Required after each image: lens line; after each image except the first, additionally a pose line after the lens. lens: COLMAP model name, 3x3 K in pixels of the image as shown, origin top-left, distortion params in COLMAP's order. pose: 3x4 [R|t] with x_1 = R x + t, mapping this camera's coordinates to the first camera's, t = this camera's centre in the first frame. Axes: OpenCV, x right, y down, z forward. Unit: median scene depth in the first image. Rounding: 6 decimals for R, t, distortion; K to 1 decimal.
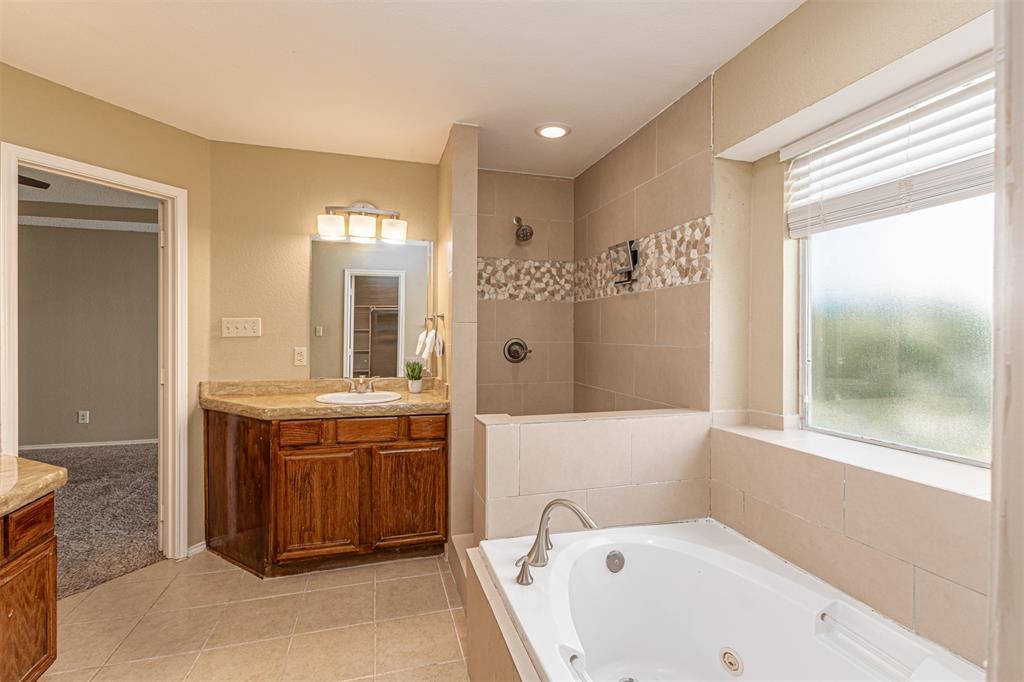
lens RADIAL K [[448.8, 0, 512.4], [0, 448.8, 337.6], [0, 0, 1]] dist [-0.001183, -0.000025]
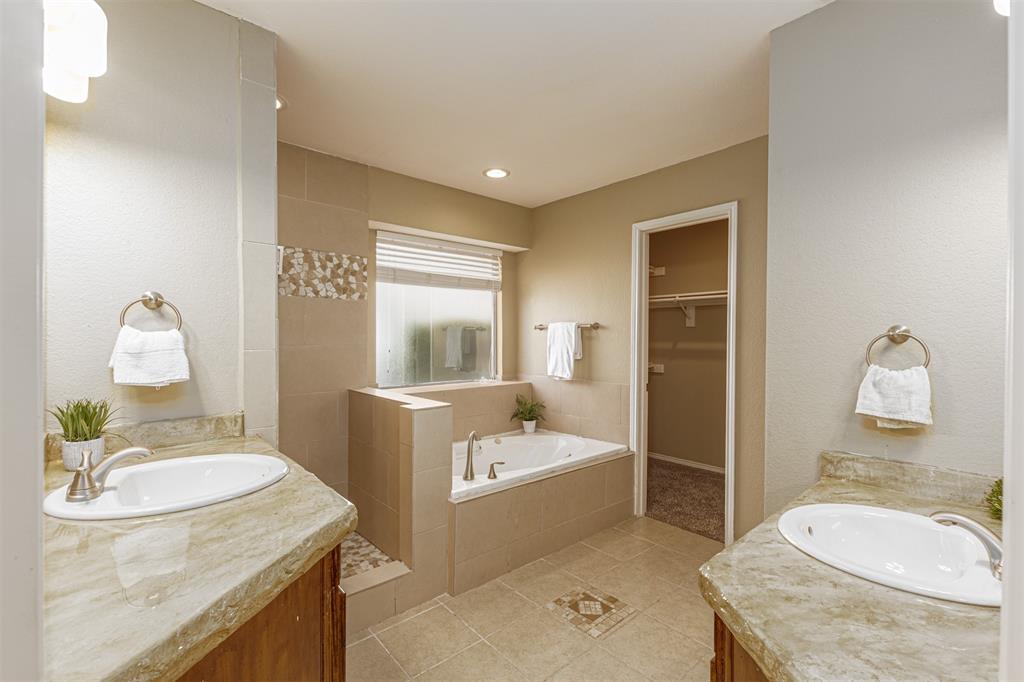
lens RADIAL K [[448.8, 0, 513.5], [0, 448.8, 341.7], [0, 0, 1]] dist [-0.001183, -0.000025]
pose [[-0.405294, -0.010978, 0.914121, -1.036283], [-0.000601, 0.999931, 0.011742, -0.006755], [-0.914186, 0.004209, -0.405272, 1.051646]]
